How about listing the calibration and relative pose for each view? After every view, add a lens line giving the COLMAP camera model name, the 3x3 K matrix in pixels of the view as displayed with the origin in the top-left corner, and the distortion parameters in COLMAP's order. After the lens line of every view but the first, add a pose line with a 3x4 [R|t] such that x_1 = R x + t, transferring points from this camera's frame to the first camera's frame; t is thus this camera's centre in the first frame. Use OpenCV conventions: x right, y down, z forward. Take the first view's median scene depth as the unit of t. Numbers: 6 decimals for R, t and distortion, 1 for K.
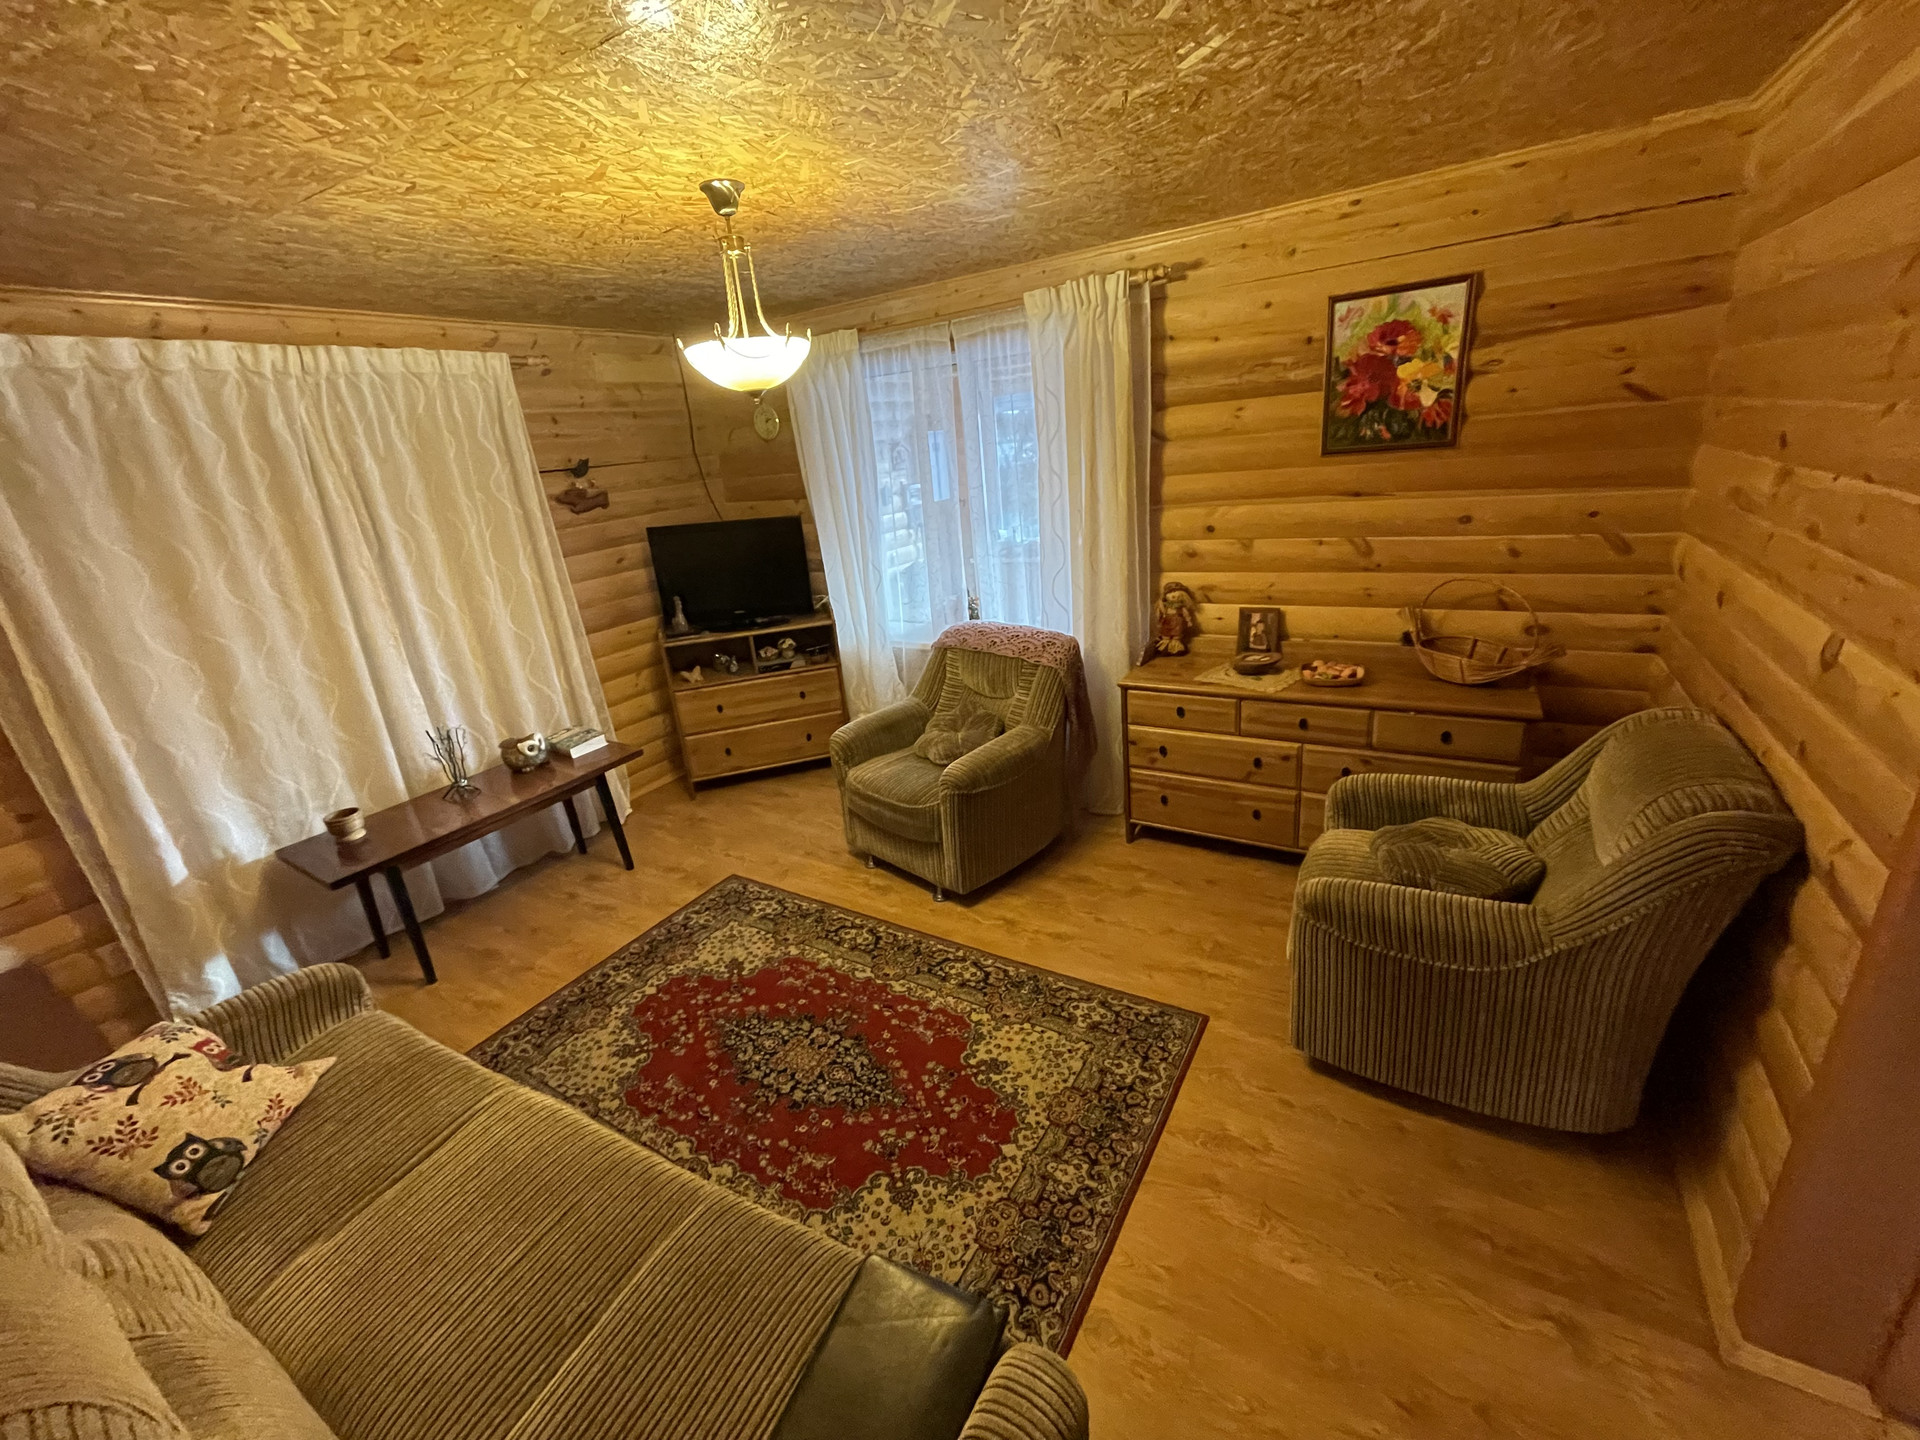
lens RADIAL K [[771.9, 0, 955.9], [0, 771.9, 718.7], [0, 0, 1]] dist [-0.002475, -0.000457]
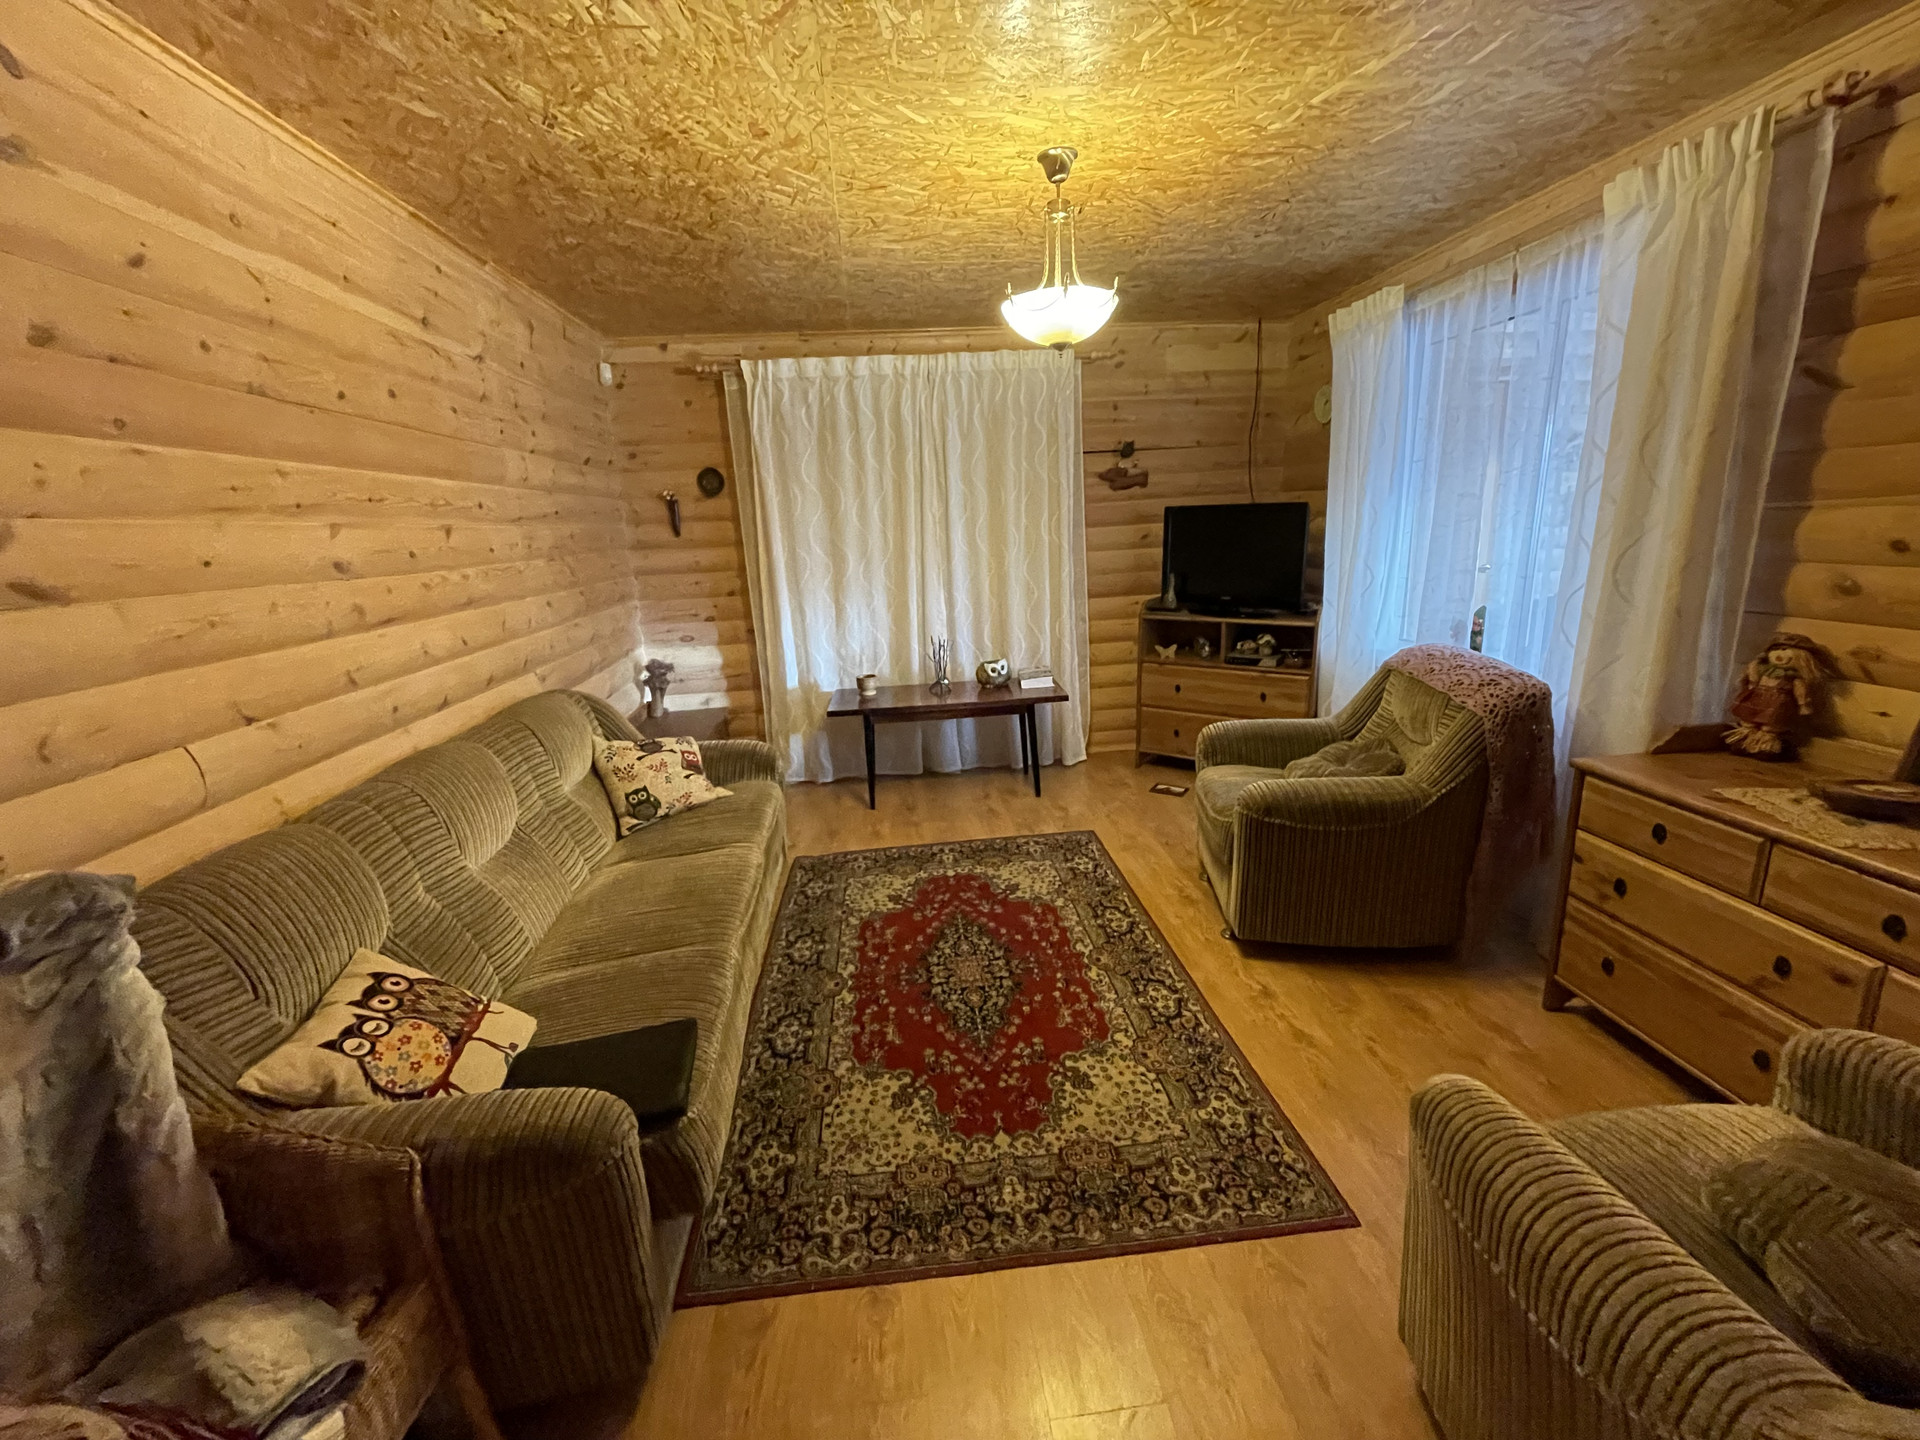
lens RADIAL K [[771.9, 0, 960.8], [0, 771.9, 716.8], [0, 0, 1]] dist [-0.002475, -0.000457]
pose [[0.598475, 0.258640, -0.758243, 0.444125], [-0.279648, 0.954364, 0.104814, -0.005768], [0.750749, 0.149313, 0.643491, 0.212740]]
